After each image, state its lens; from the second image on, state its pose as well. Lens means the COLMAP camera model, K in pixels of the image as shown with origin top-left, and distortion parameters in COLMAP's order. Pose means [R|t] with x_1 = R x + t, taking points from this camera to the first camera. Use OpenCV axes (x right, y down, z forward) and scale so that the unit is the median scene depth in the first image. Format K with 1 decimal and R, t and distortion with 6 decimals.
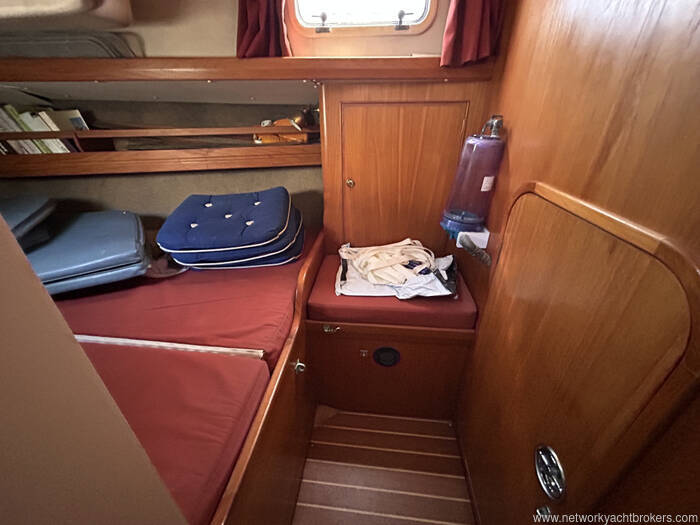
lens RADIAL K [[281.4, 0, 349.8], [0, 281.4, 263.1], [0, 0, 1]] dist [-0.000113, 0.000044]
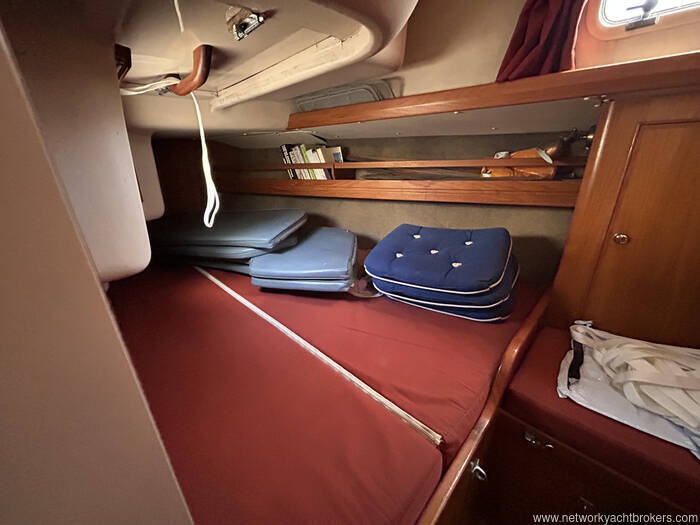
lens RADIAL K [[281.4, 0, 349.0], [0, 281.4, 262.3], [0, 0, 1]] dist [-0.000113, 0.000044]
pose [[0.782591, 0.209724, -0.586146, -0.108145], [-0.266834, 0.963674, -0.011458, -0.051668], [0.562451, 0.165371, 0.810124, 0.107623]]
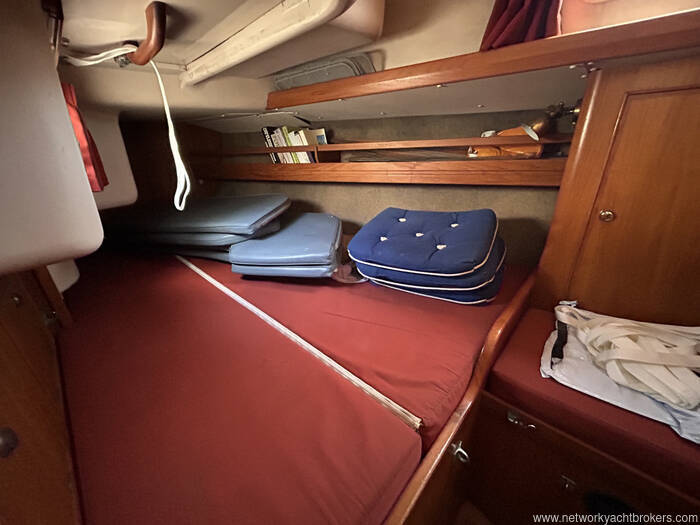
lens RADIAL K [[281.4, 0, 349.3], [0, 281.4, 262.8], [0, 0, 1]] dist [-0.000113, 0.000044]
pose [[0.799085, 0.216198, -0.561000, -0.091629], [-0.250912, 0.967884, 0.015605, -0.040533], [0.546357, 0.128292, 0.827668, 0.155988]]
